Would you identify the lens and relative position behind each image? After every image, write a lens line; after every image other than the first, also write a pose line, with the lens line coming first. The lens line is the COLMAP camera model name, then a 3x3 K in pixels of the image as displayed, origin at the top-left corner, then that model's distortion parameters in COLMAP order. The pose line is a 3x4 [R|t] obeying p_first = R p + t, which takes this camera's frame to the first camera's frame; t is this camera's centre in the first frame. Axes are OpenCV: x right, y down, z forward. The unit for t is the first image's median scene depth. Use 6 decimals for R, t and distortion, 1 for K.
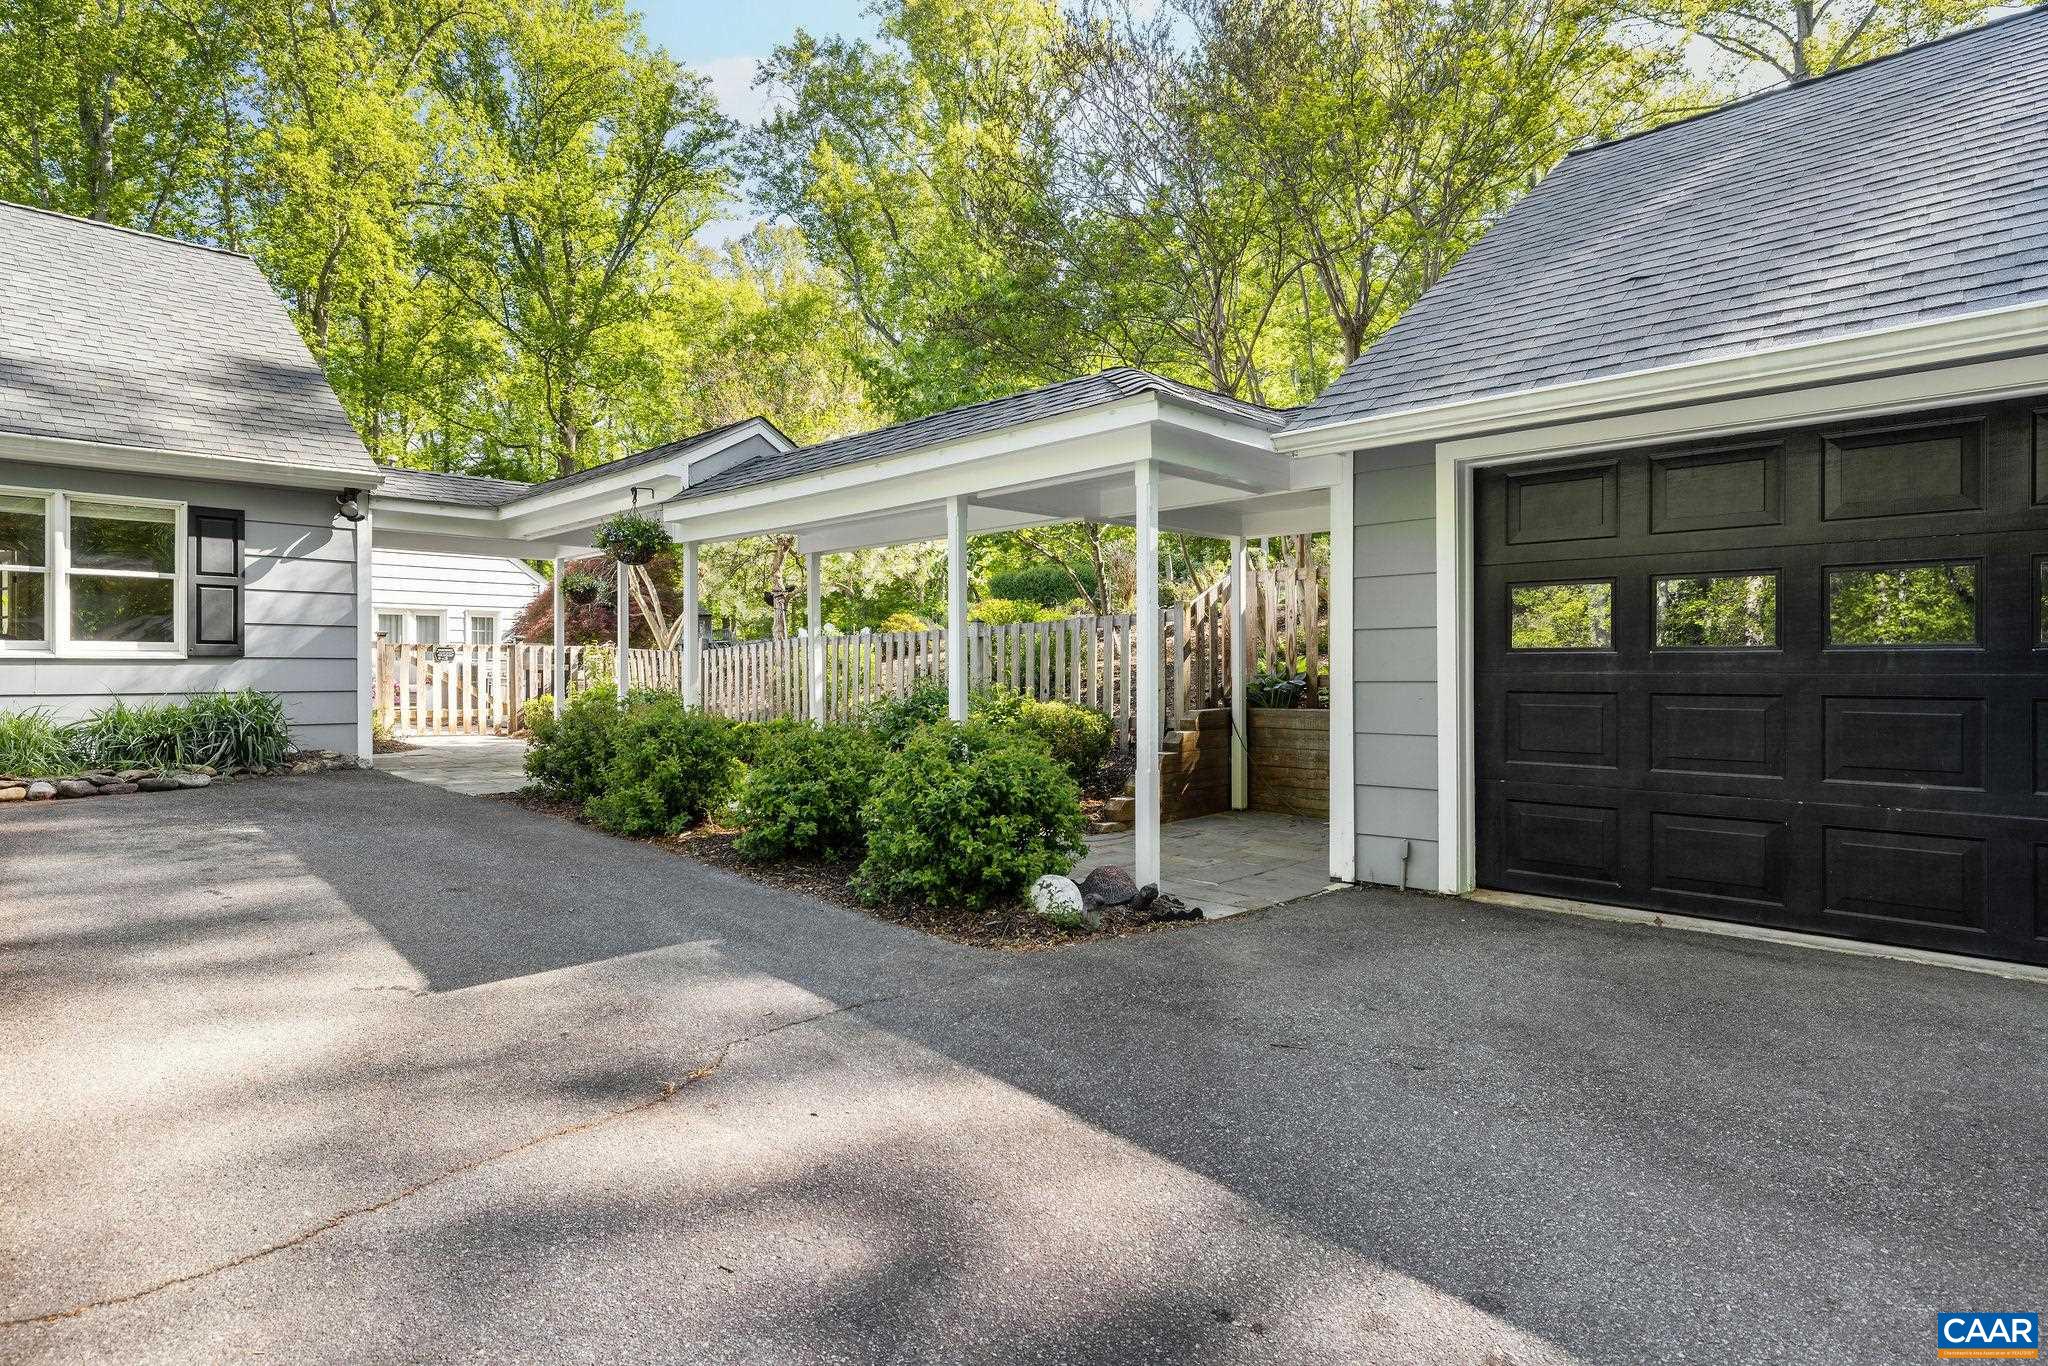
lens RADIAL K [[1124.8, 0, 1084.9], [0, 1124.8, 676.8], [0, 0, 1]] dist [-0.000746, -0.000169]
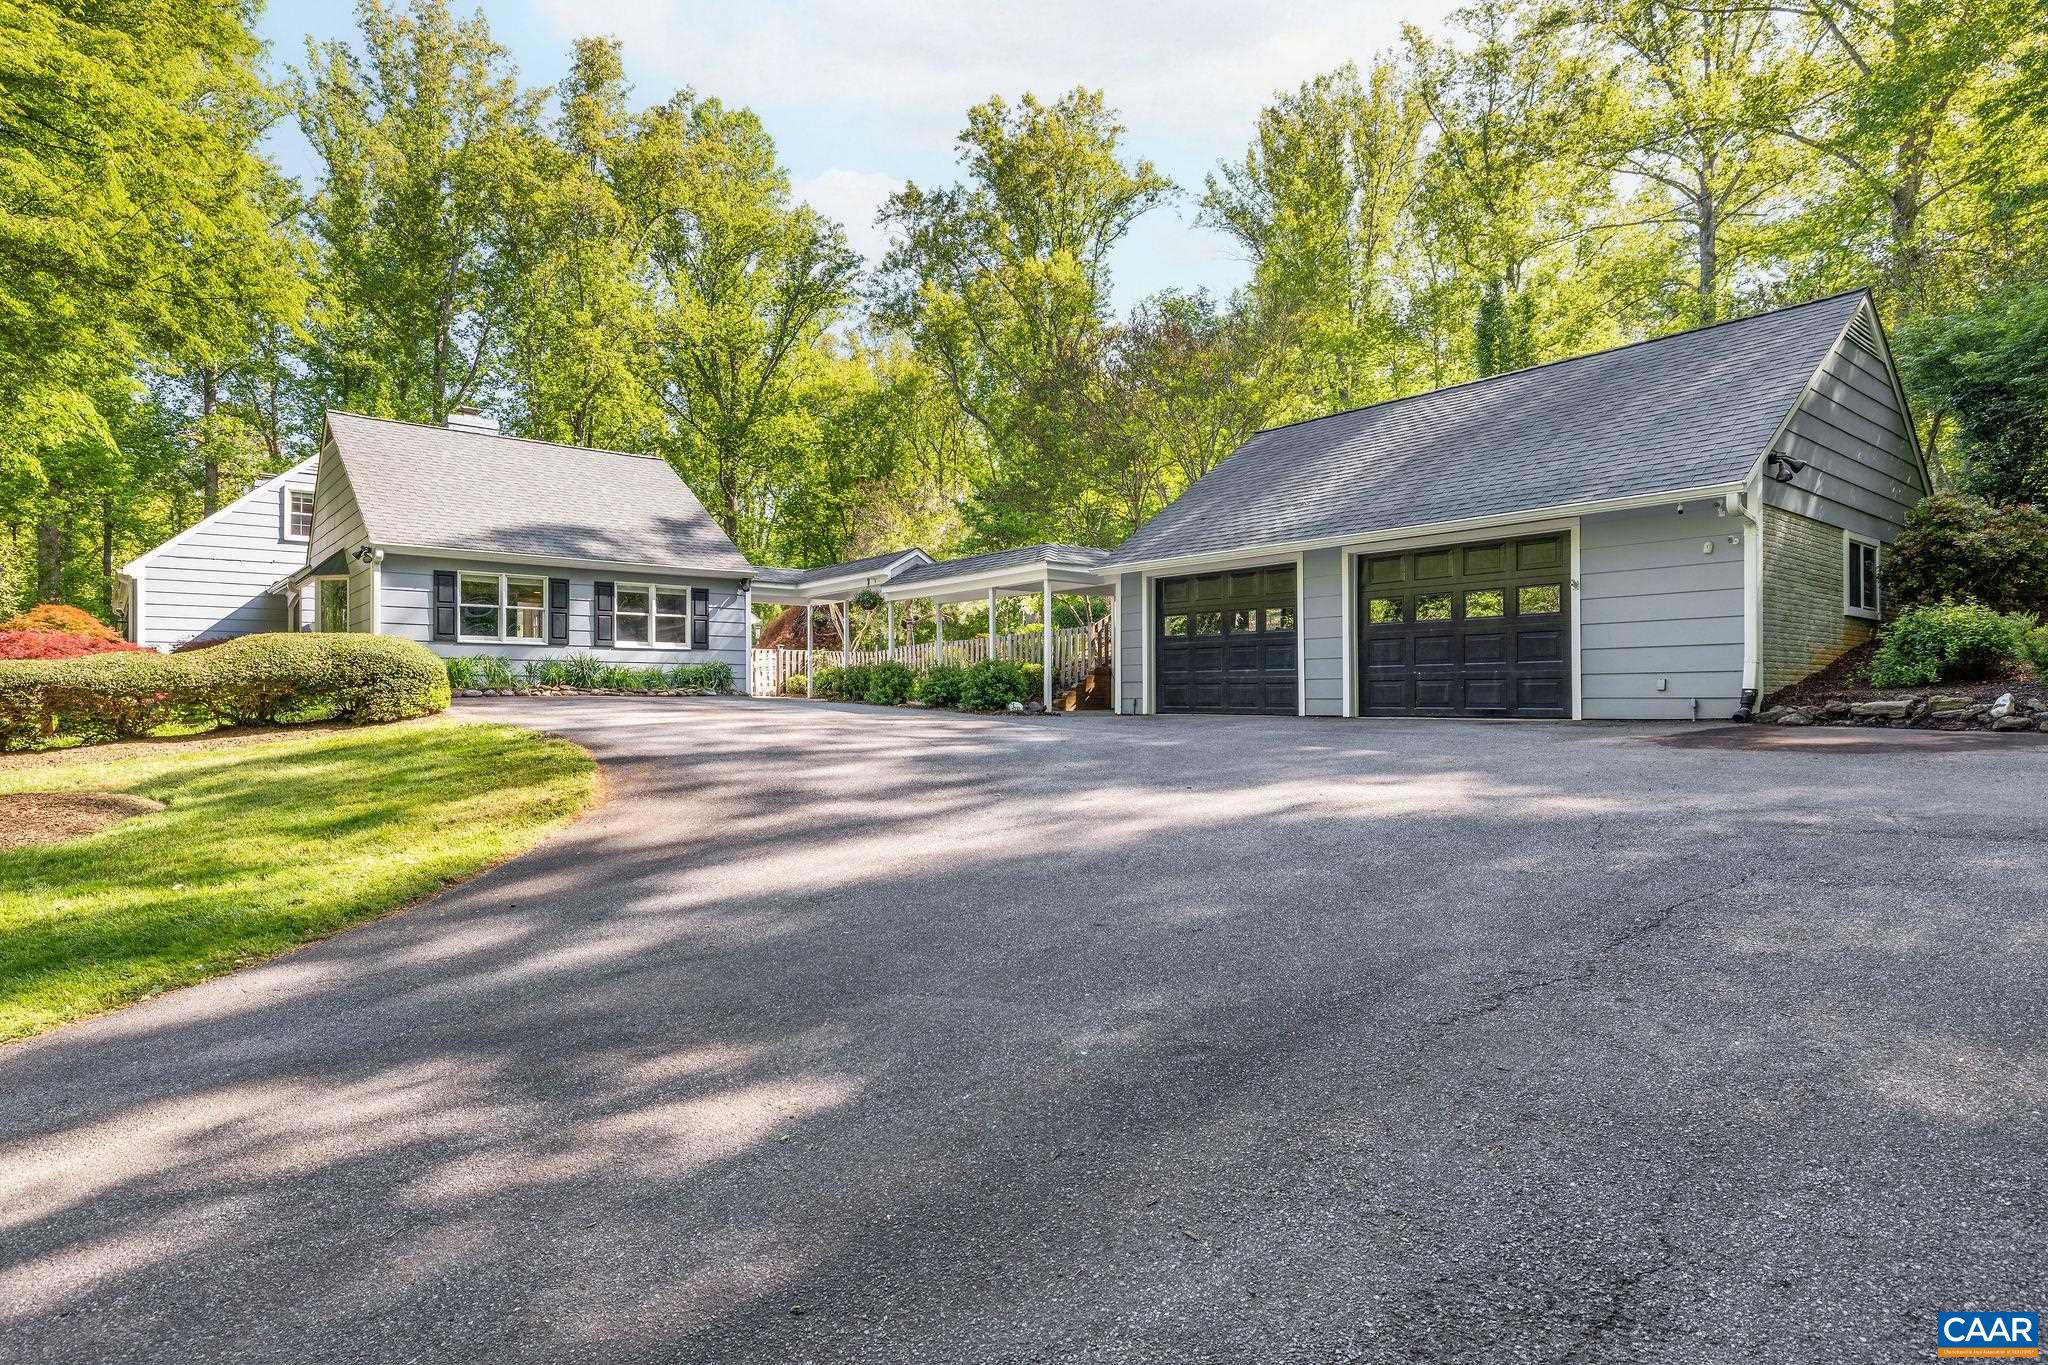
lens RADIAL K [[1065.5, 0, 1025.3], [0, 1065.5, 736.0], [0, 0, 1]] dist [0.002005, 0.000934]
pose [[0.991268, 0.005735, -0.131739, 0.040528], [-0.001821, 0.999554, 0.029812, 0.017317], [0.131852, -0.029312, 0.990836, -0.209004]]
